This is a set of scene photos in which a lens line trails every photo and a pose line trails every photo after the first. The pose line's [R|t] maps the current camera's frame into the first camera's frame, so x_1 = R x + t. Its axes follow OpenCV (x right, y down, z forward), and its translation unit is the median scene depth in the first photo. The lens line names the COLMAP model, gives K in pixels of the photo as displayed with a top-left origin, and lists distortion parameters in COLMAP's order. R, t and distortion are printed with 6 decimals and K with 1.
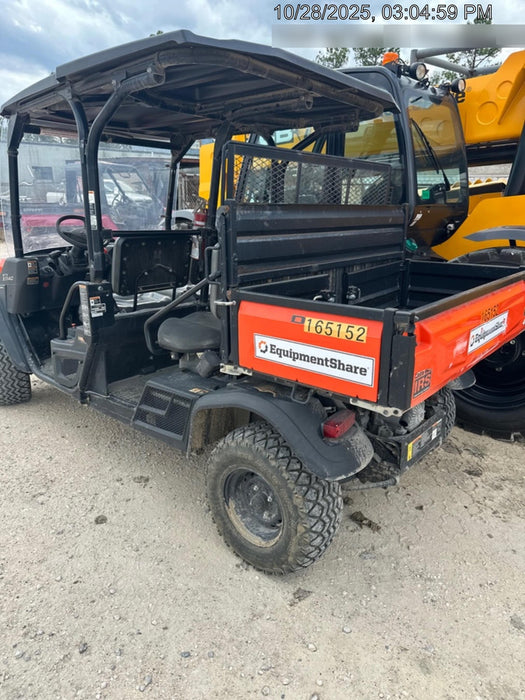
lens RADIAL K [[487.6, 0, 263.3], [0, 487.6, 349.3], [0, 0, 1]] dist [-0.005453, -0.003262]
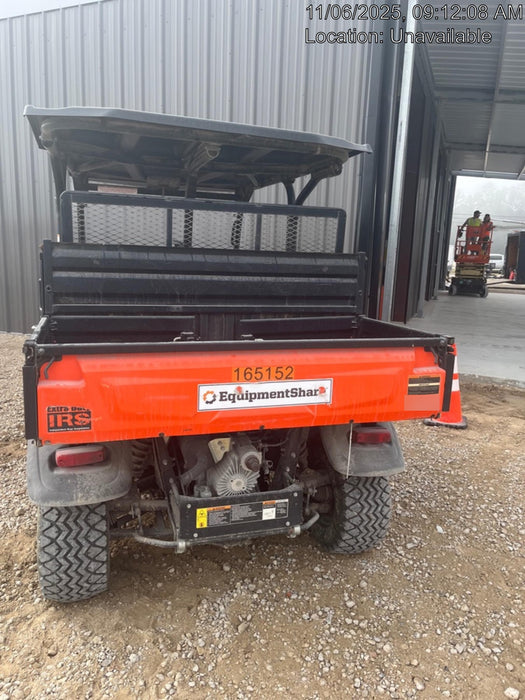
lens RADIAL K [[480.2, 0, 262.5], [0, 480.2, 348.4], [0, 0, 1]] dist [0.007824, 0.001727]
pose [[0.524375, -0.144428, 0.839150, -0.747905], [0.199204, 0.978969, 0.044012, -0.123861], [-0.827858, 0.144084, 0.542117, 0.455622]]
